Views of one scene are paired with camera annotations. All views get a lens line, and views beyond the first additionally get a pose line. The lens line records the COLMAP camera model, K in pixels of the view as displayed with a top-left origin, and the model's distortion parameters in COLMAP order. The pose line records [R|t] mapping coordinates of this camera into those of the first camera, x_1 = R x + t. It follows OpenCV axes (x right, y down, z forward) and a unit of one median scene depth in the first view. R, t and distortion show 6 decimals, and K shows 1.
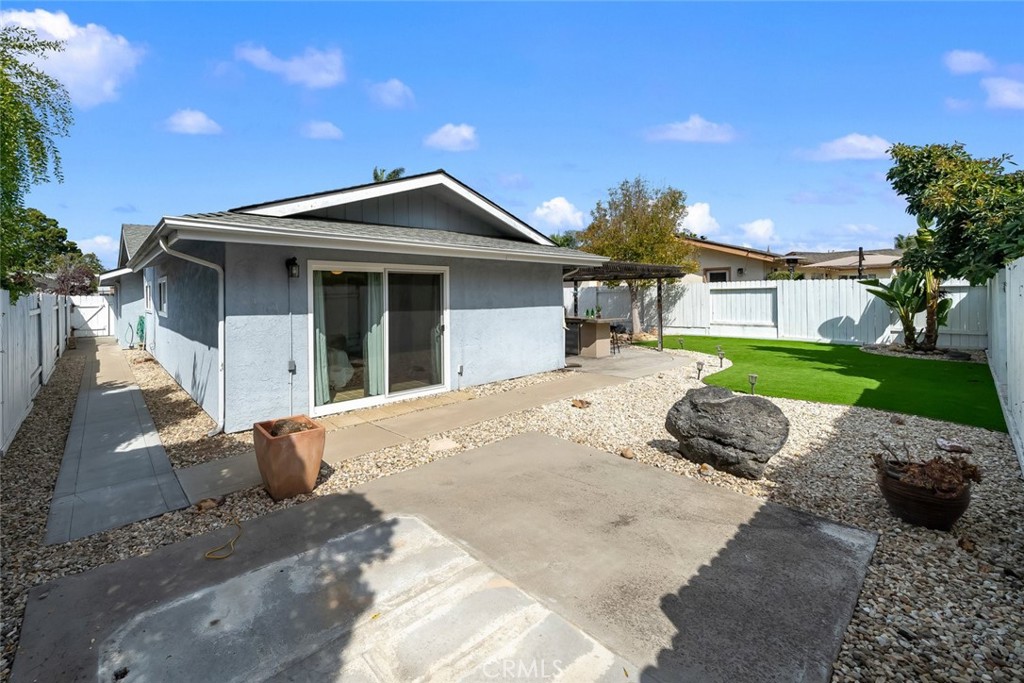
lens RADIAL K [[427.2, 0, 438.9], [0, 427.2, 294.9], [0, 0, 1]] dist [0.000029, 0.000160]
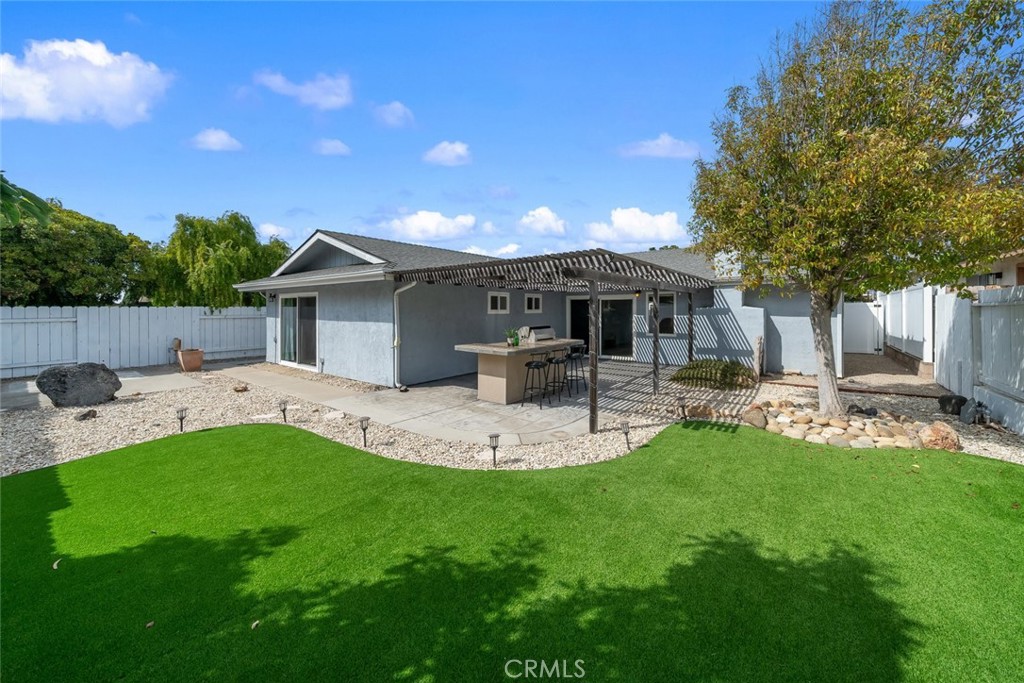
lens RADIAL K [[372.0, 0, 510.4], [0, 372.0, 317.9], [0, 0, 1]] dist [-0.000360, 0.000185]
pose [[0.237962, 0.037466, -0.970552, 2.585252], [-0.000763, 0.999263, 0.038387, -0.041528], [0.971274, -0.008394, 0.237815, 2.351288]]
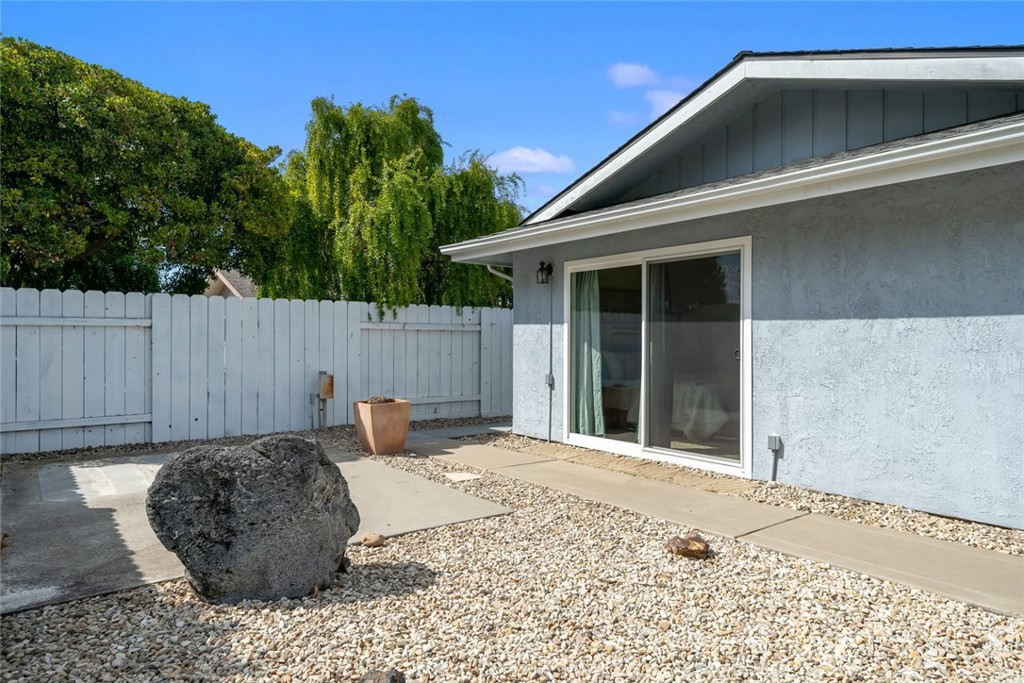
lens RADIAL K [[632.5, 0, 515.8], [0, 632.5, 356.2], [0, 0, 1]] dist [0.004039, 0.001132]
pose [[-0.015691, 0.036410, -0.999214, 1.373439], [-0.002000, 0.999334, 0.036446, 0.088240], [0.999875, 0.002570, -0.015608, 1.271429]]
